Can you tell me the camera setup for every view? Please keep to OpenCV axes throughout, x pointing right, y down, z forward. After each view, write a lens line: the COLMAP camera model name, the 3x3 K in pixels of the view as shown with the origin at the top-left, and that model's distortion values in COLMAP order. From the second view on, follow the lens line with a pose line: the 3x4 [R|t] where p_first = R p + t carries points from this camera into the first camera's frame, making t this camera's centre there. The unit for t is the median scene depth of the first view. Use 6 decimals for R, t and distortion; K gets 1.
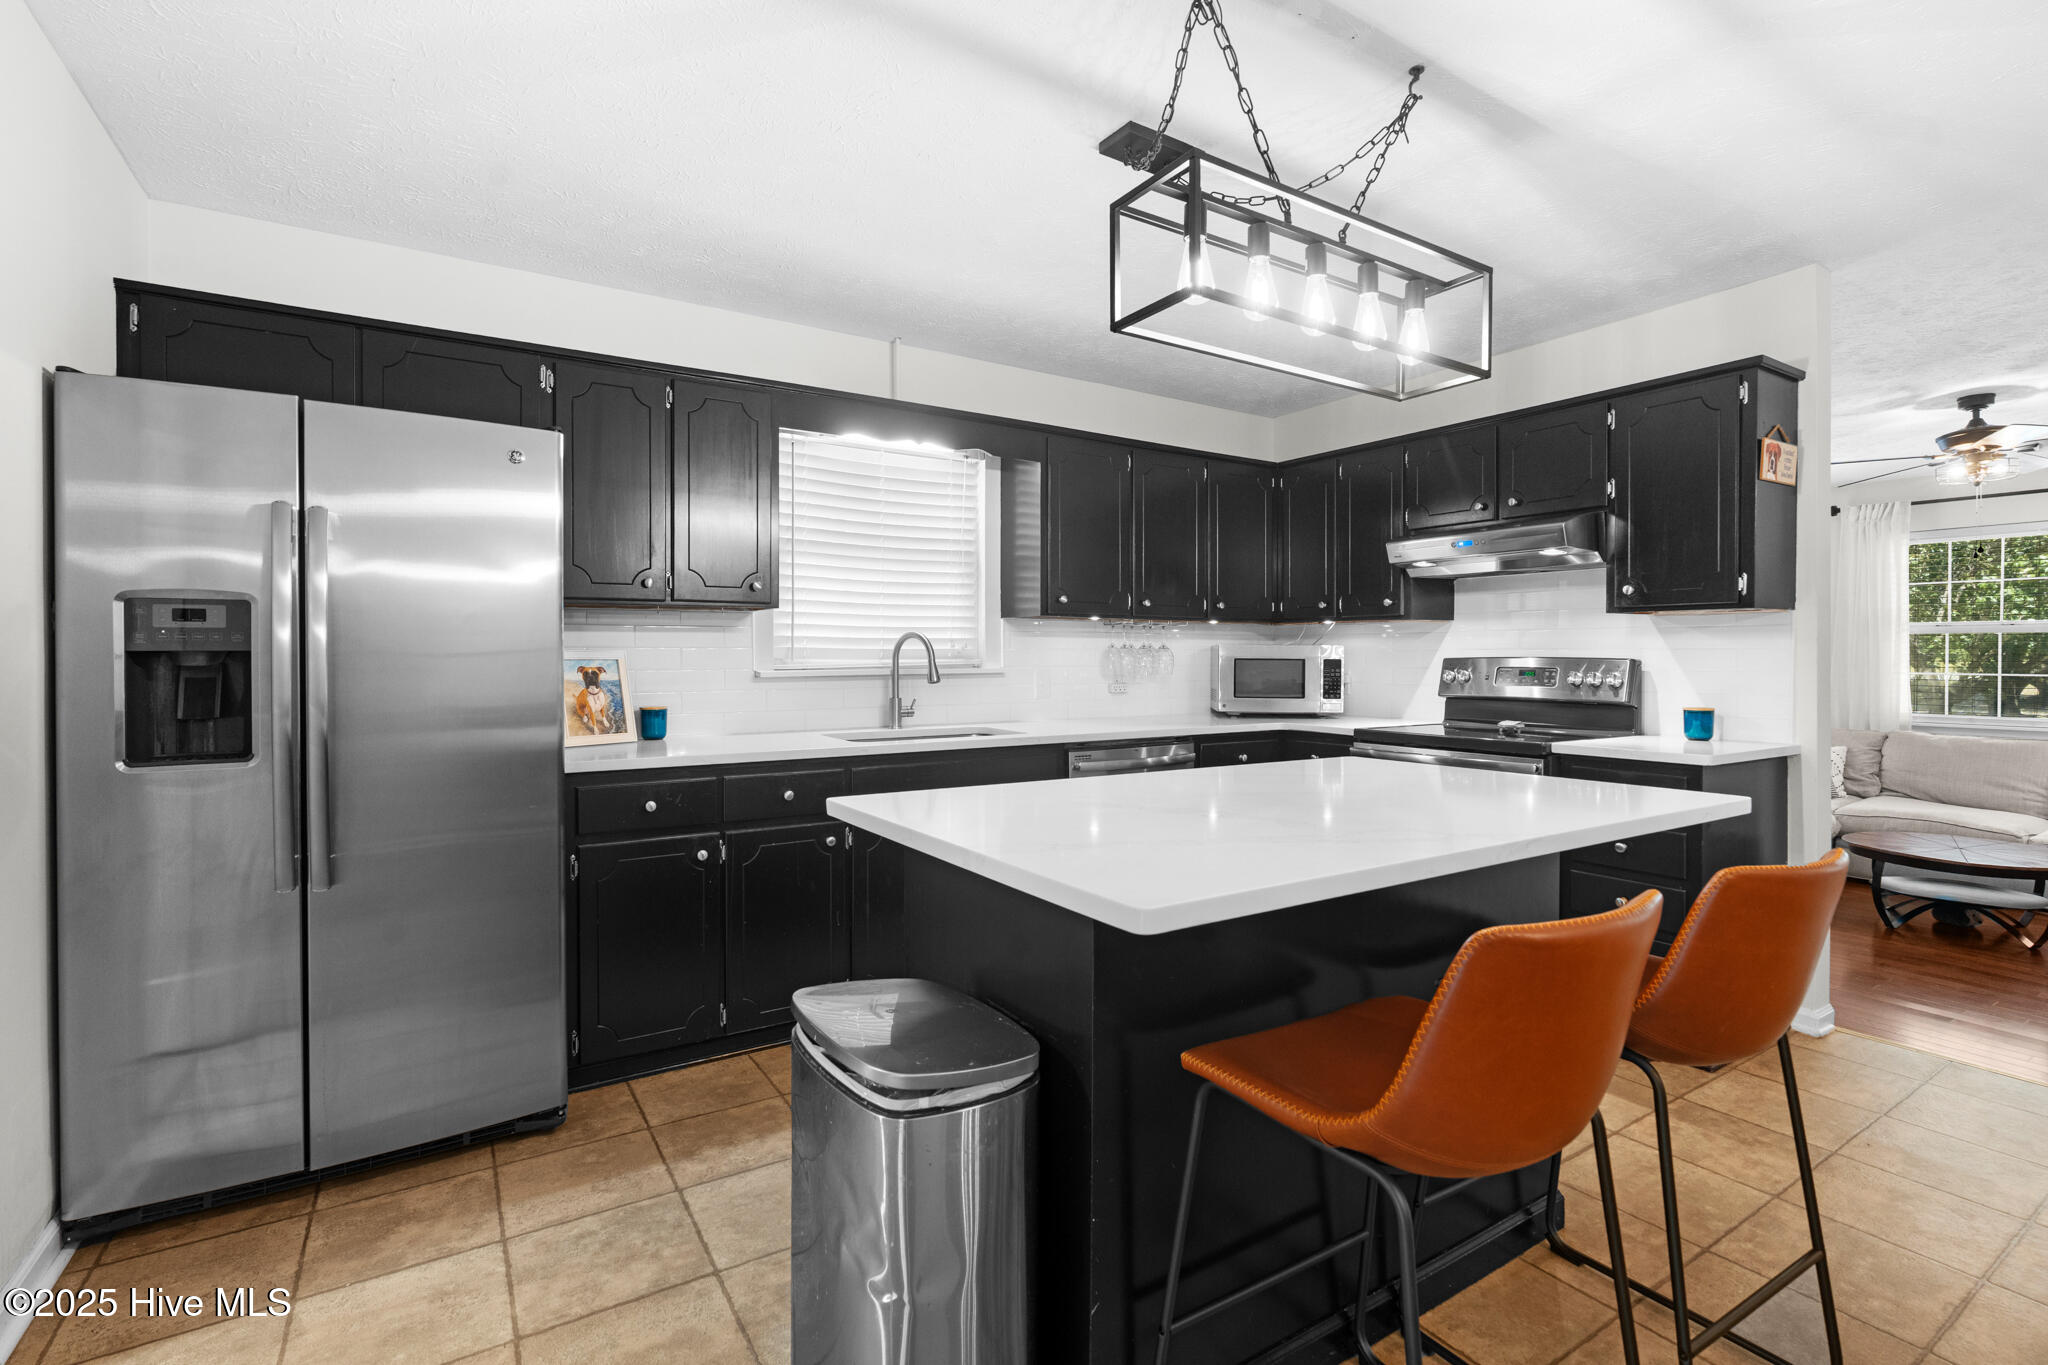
lens RADIAL K [[942.0, 0, 1033.5], [0, 942.0, 674.5], [0, 0, 1]] dist [-0.002195, 0.000645]
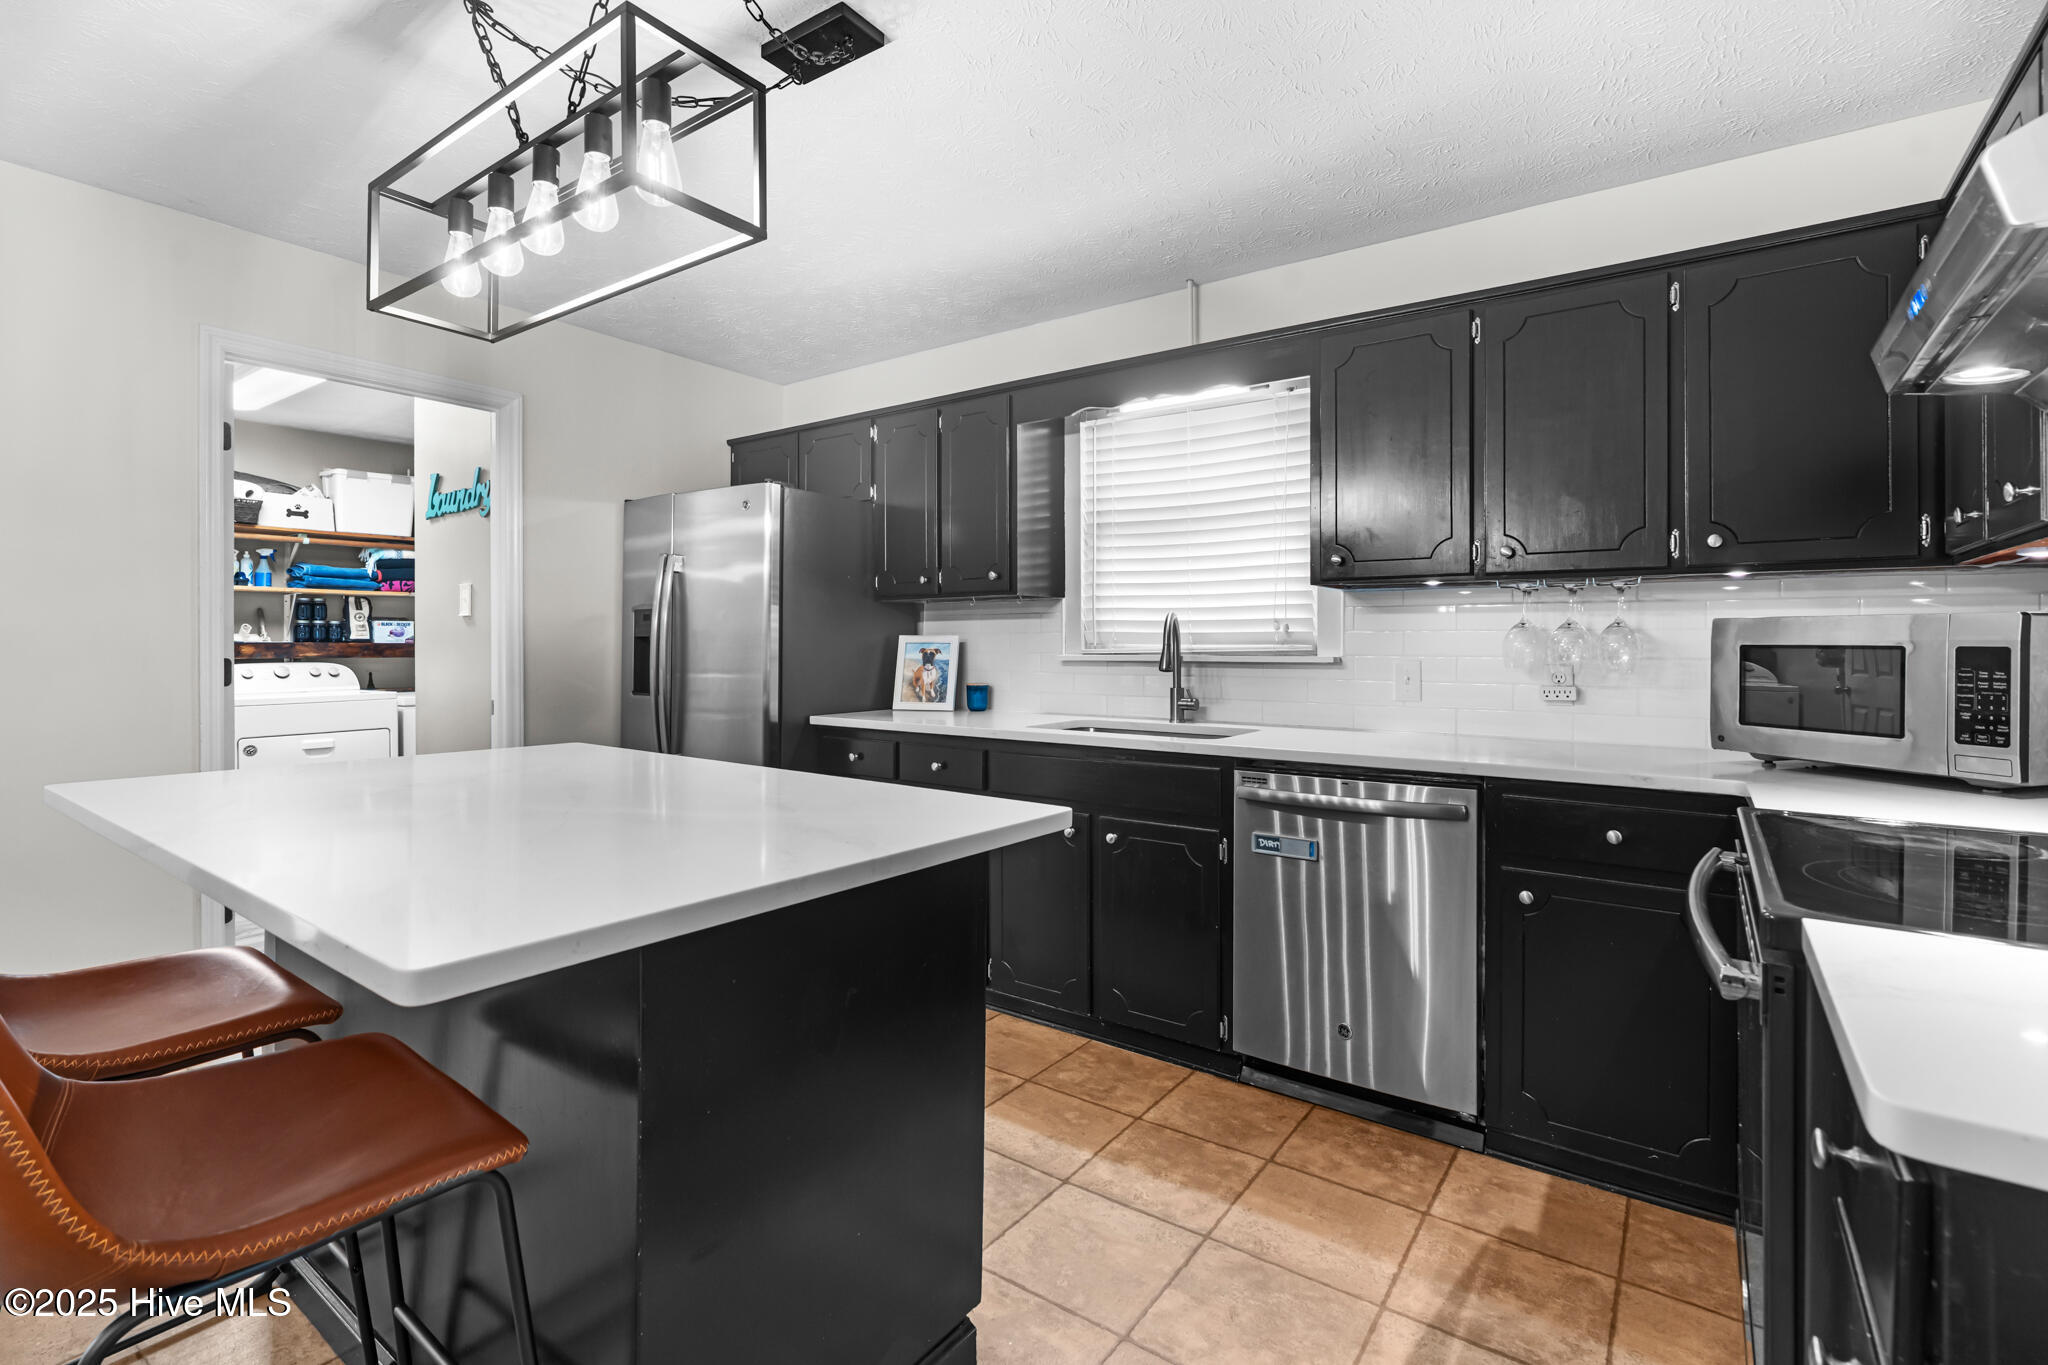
lens RADIAL K [[930.2, 0, 1032.3], [0, 930.2, 651.6], [0, 0, 1]] dist [-0.003249, 0.000416]
pose [[0.369929, 0.008608, -0.929020, 0.713478], [-0.021637, 0.999766, 0.000648, -0.007743], [0.928808, 0.019861, 0.370029, 0.638809]]
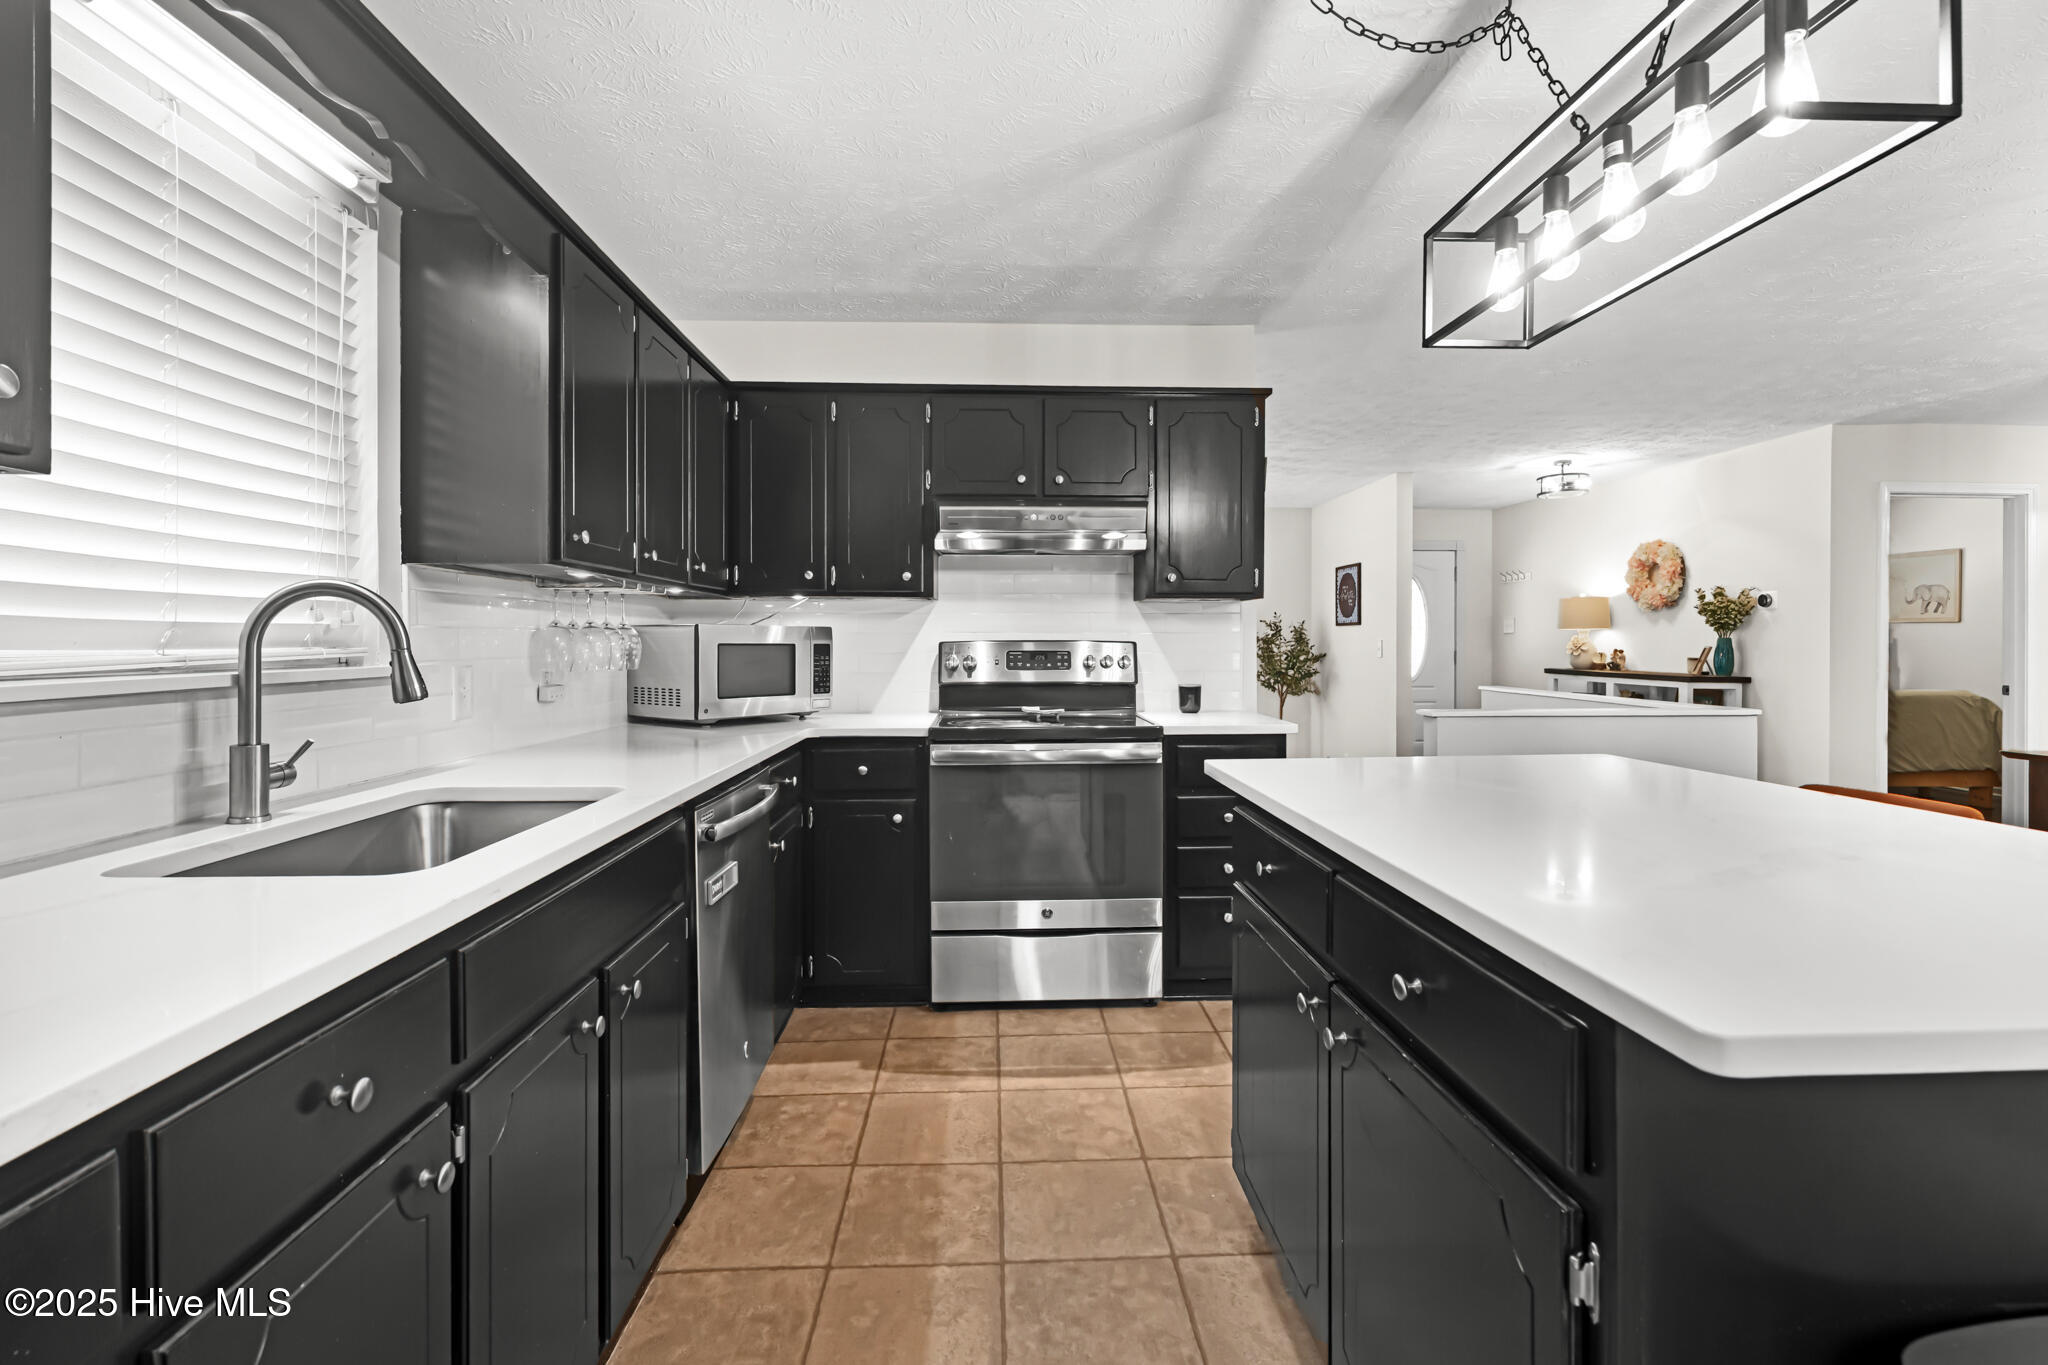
lens RADIAL K [[944.6, 0, 1025.9], [0, 944.6, 643.3], [0, 0, 1]] dist [0.000378, 0.000439]
pose [[0.505615, -0.004130, 0.862749, -0.380467], [0.019308, 0.999792, -0.006530, -0.011026], [-0.862543, 0.019960, 0.505590, 0.596161]]
